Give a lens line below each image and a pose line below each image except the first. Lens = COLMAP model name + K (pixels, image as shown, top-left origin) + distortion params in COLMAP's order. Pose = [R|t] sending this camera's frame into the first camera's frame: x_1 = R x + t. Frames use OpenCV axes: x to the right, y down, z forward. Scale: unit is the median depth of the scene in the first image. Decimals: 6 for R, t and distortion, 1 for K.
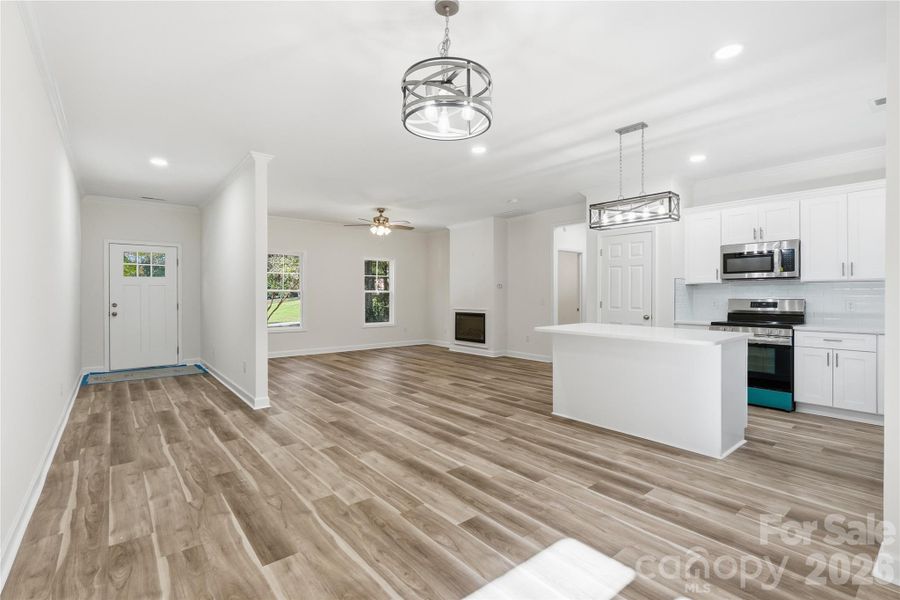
lens RADIAL K [[416.6, 0, 444.9], [0, 416.6, 294.6], [0, 0, 1]] dist [-0.013767, 0.000397]
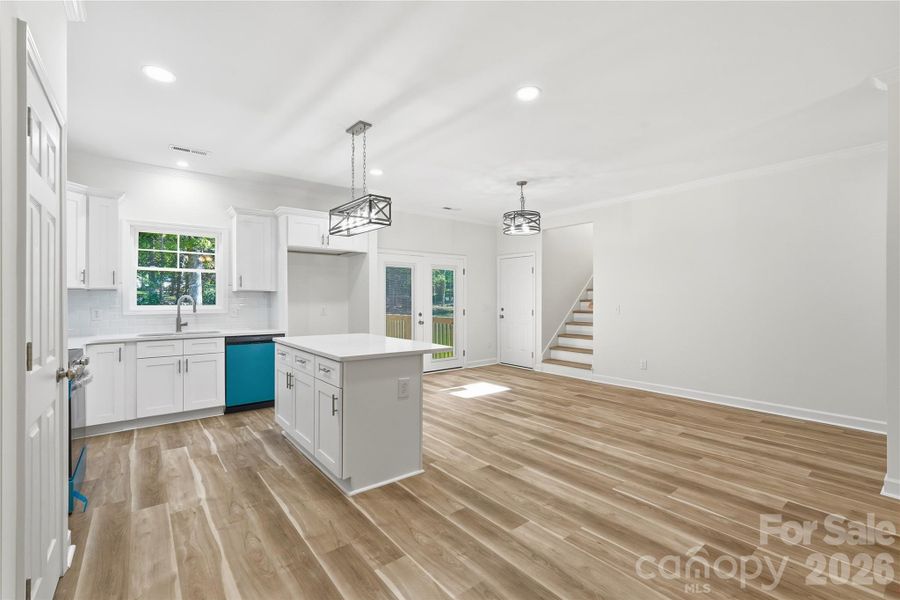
lens RADIAL K [[394.8, 0, 448.8], [0, 394.8, 298.2], [0, 0, 1]] dist [-0.015997, 0.006161]
pose [[-0.999979, -0.000986, 0.006454, 0.231114], [-0.001000, 0.999997, -0.002089, -0.011880], [-0.006452, -0.002095, -0.999977, 1.834402]]
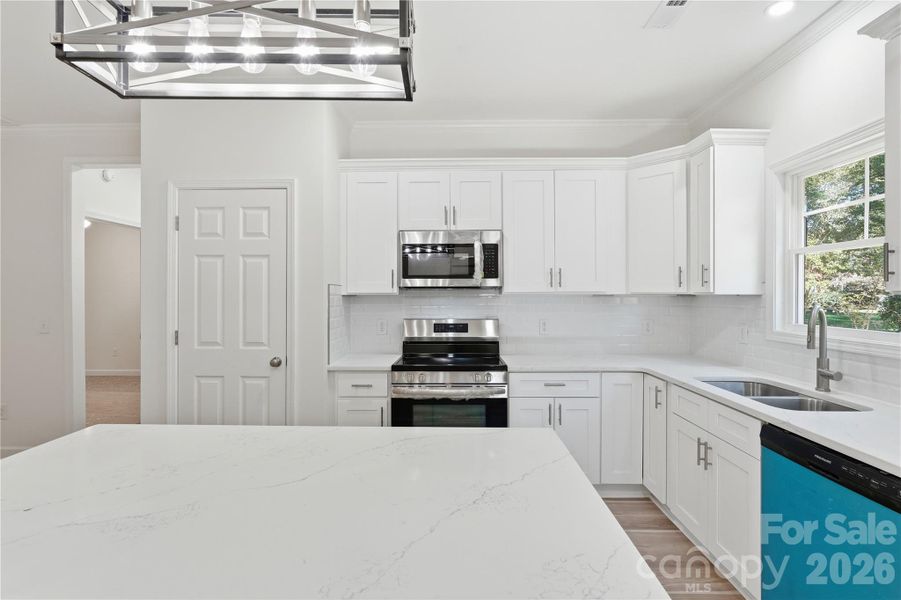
lens RADIAL K [[417.1, 0, 449.5], [0, 417.1, 297.6], [0, 0, 1]] dist [-0.013767, 0.000397]
pose [[0.636173, -0.004722, 0.771532, 0.329538], [0.000073, 0.999982, 0.006060, -0.034593], [-0.771546, -0.003799, 0.636162, 0.735024]]
